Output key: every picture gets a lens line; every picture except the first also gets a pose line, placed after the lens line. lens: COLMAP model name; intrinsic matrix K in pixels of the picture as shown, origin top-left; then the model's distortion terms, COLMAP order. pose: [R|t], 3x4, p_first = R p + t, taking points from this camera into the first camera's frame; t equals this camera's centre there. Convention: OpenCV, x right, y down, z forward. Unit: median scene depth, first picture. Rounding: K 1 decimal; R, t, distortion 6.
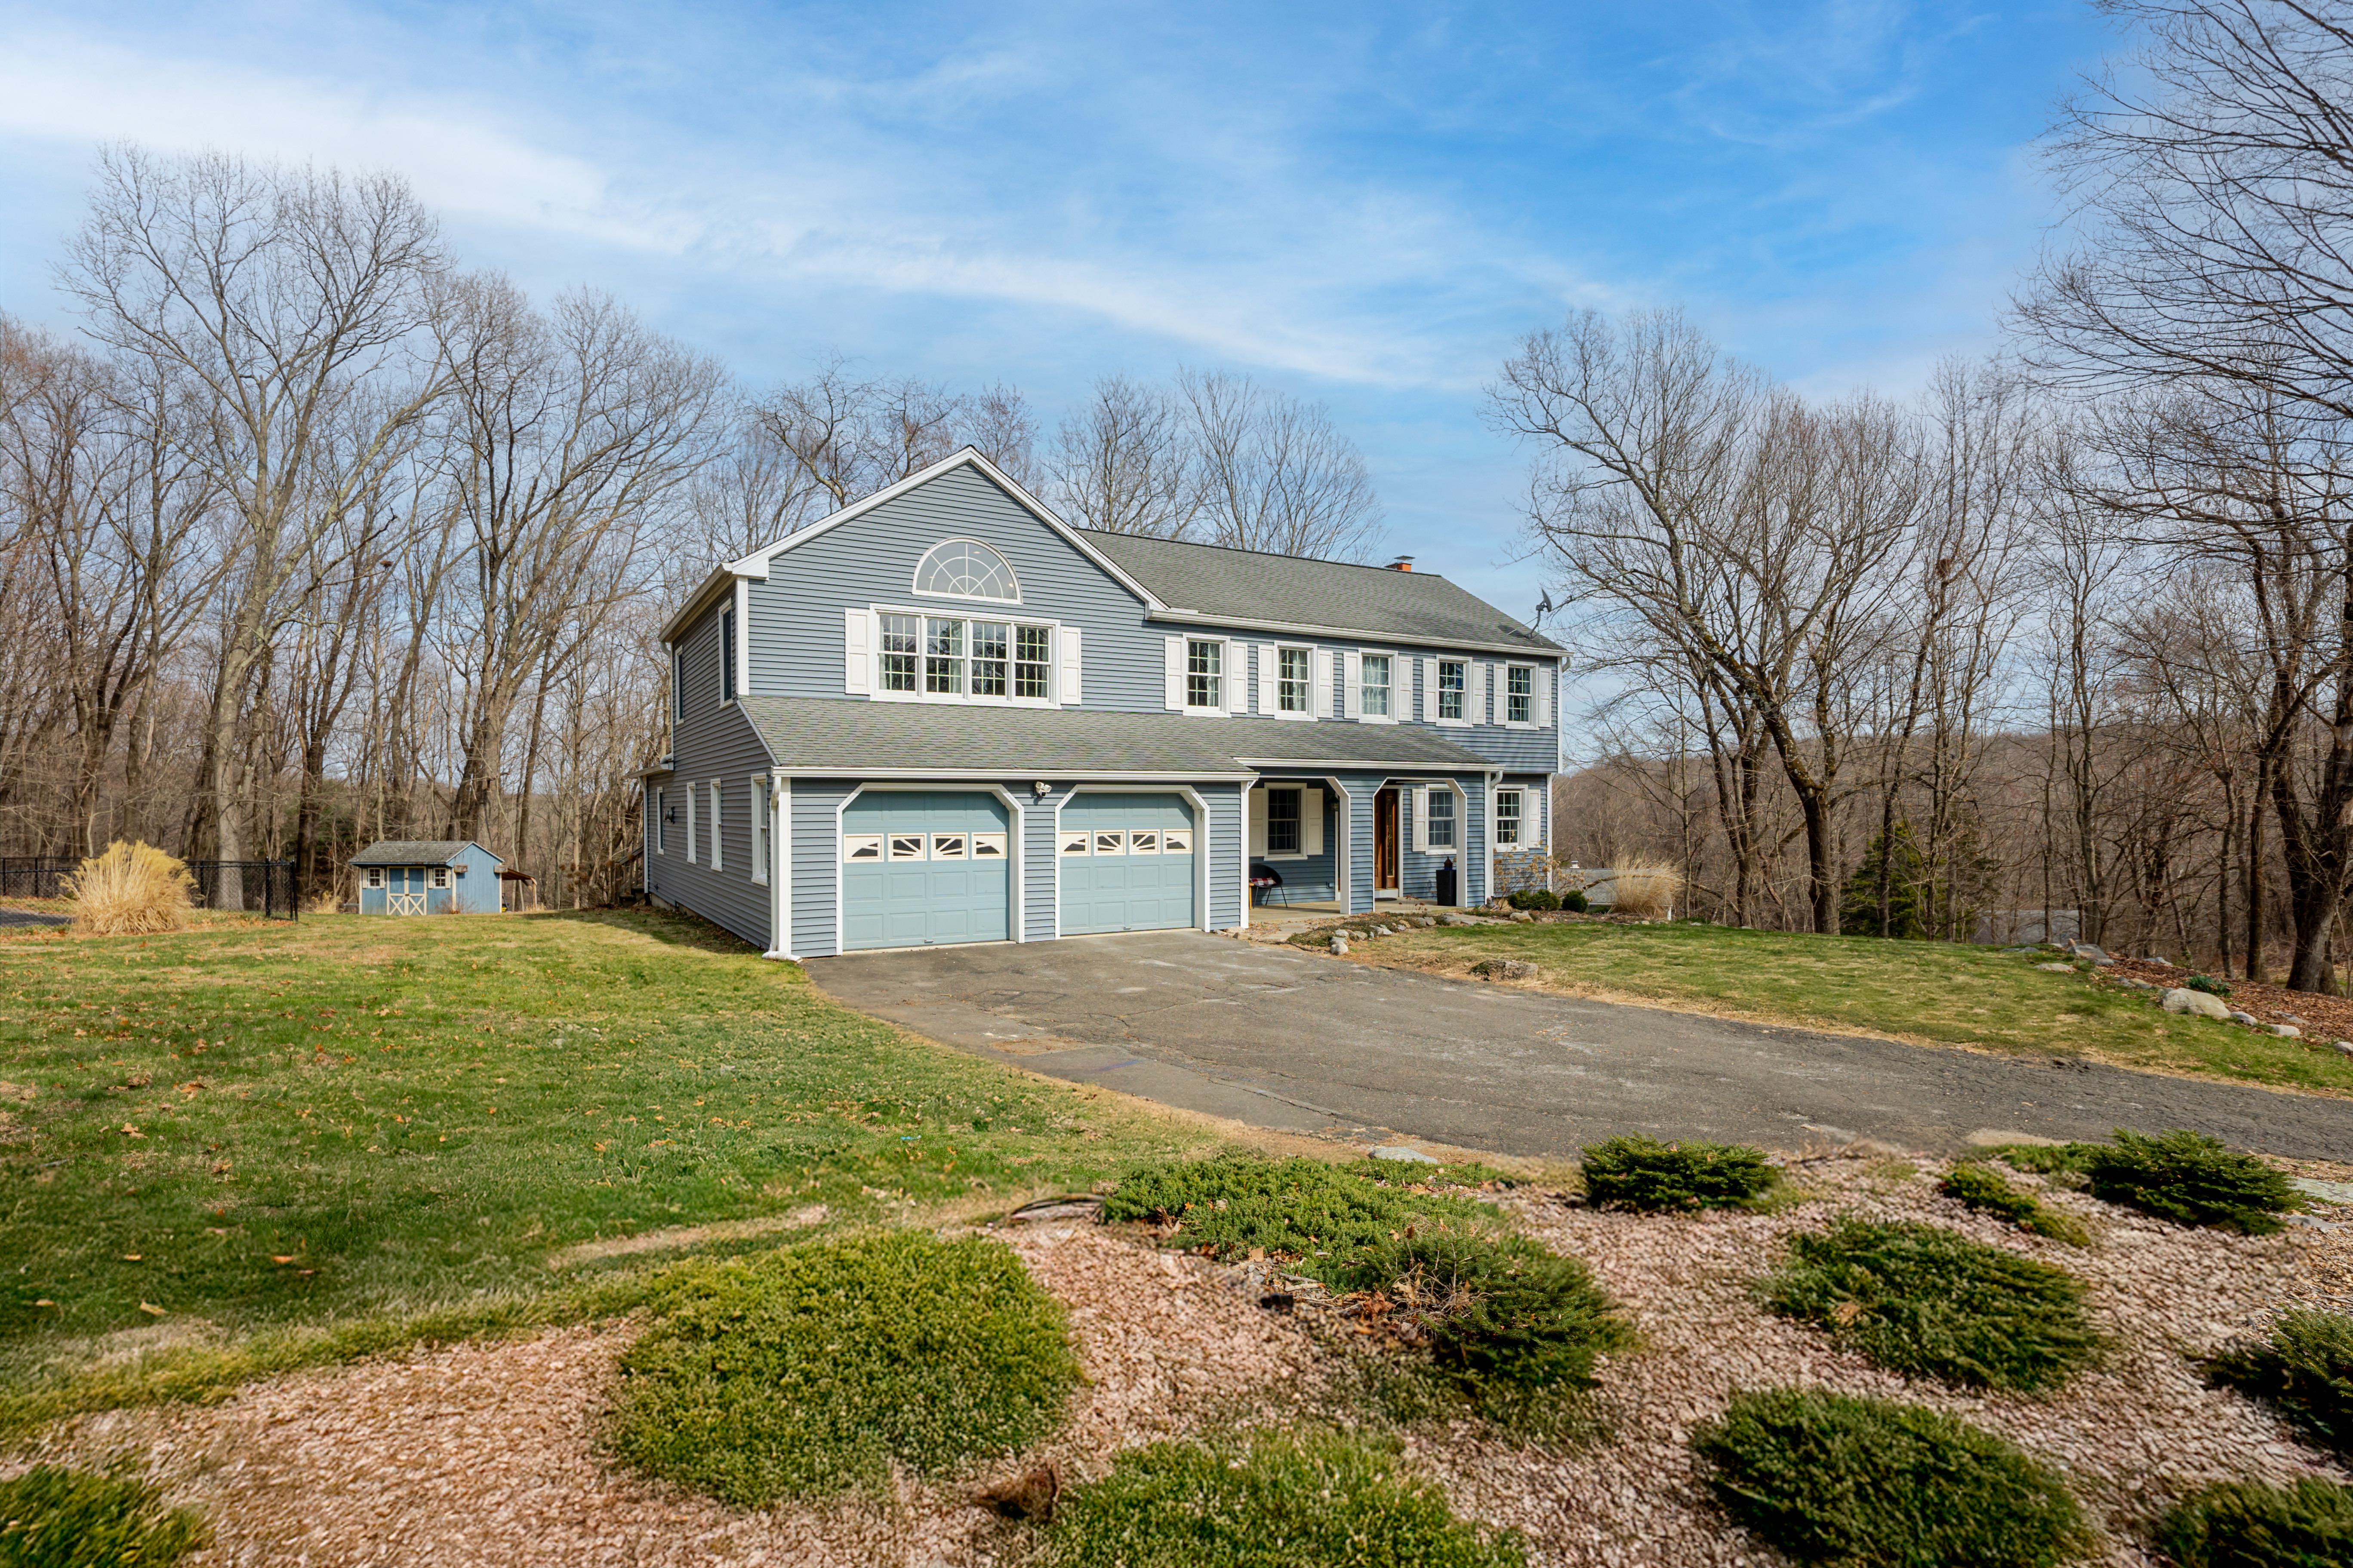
lens RADIAL K [[1141.2, 0, 1176.5], [0, 1141.2, 793.2], [0, 0, 1]] dist [0.011300, -0.002272]
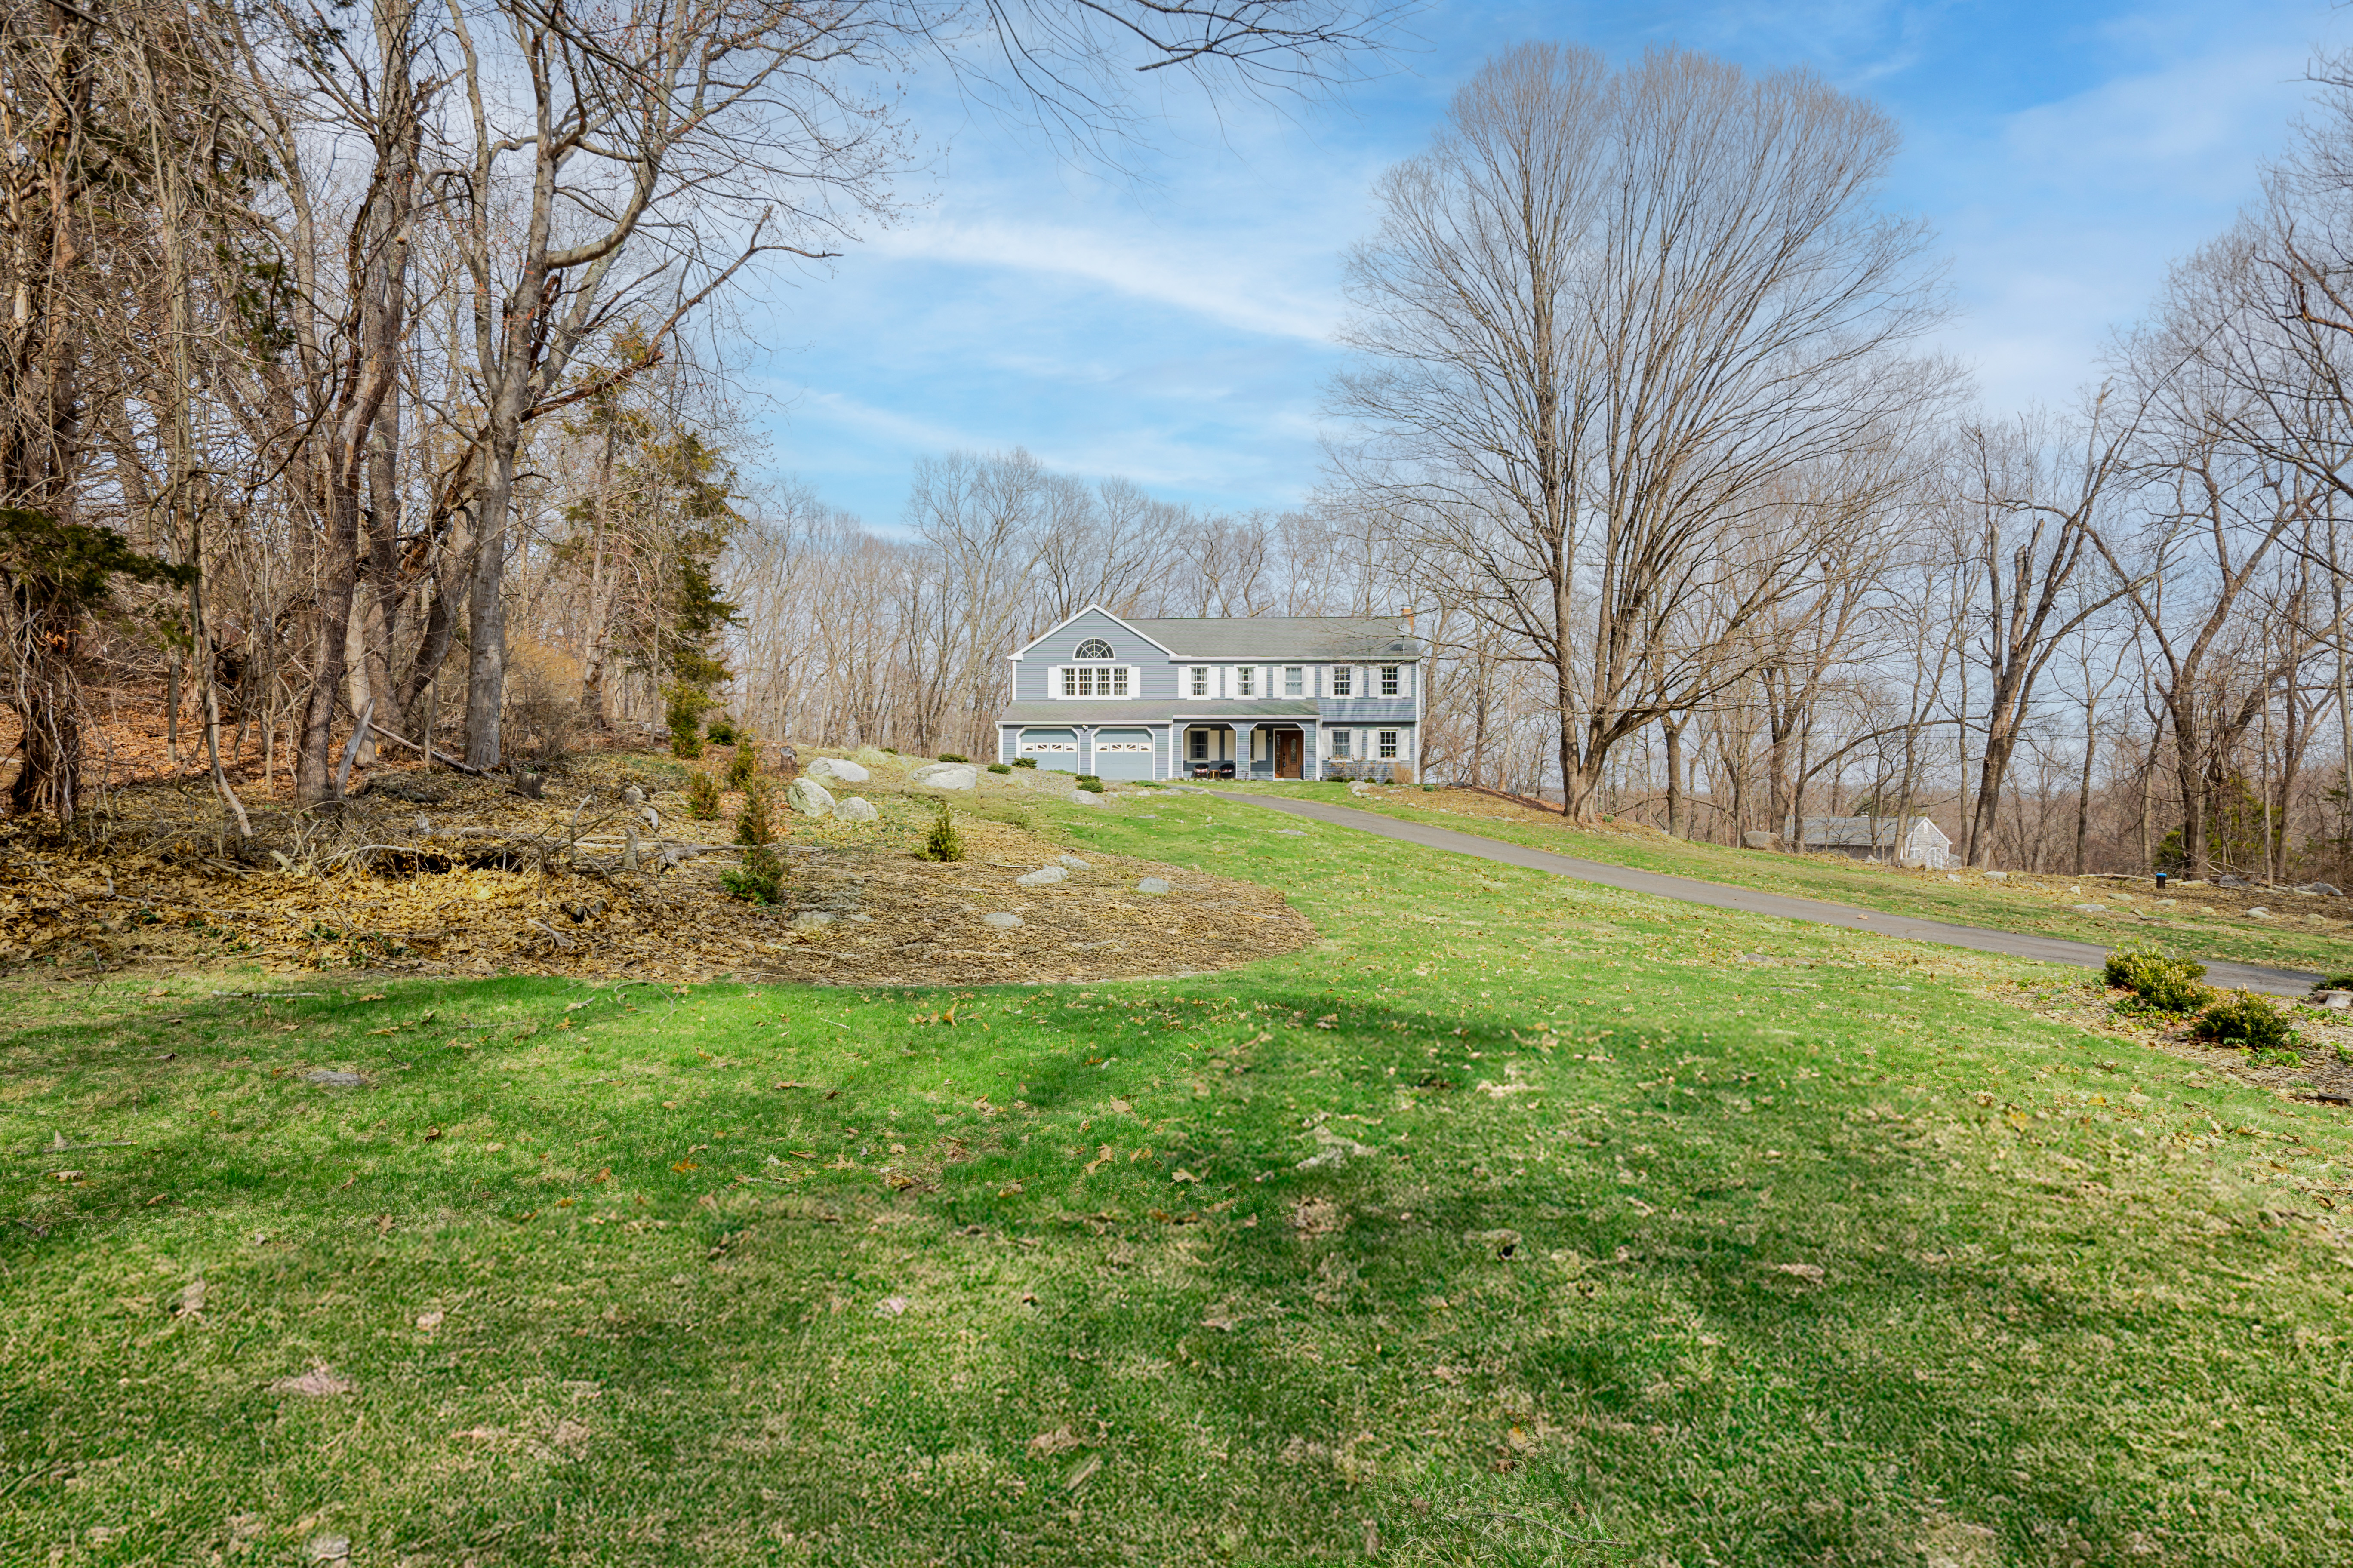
lens RADIAL K [[1141.2, 0, 1175.3], [0, 1141.2, 785.1], [0, 0, 1]] dist [0.011300, -0.002272]
pose [[0.829803, -0.006372, -0.558020, 1.308517], [0.001314, 0.999954, -0.009465, 0.131851], [0.558055, 0.007121, 0.829773, -0.983916]]
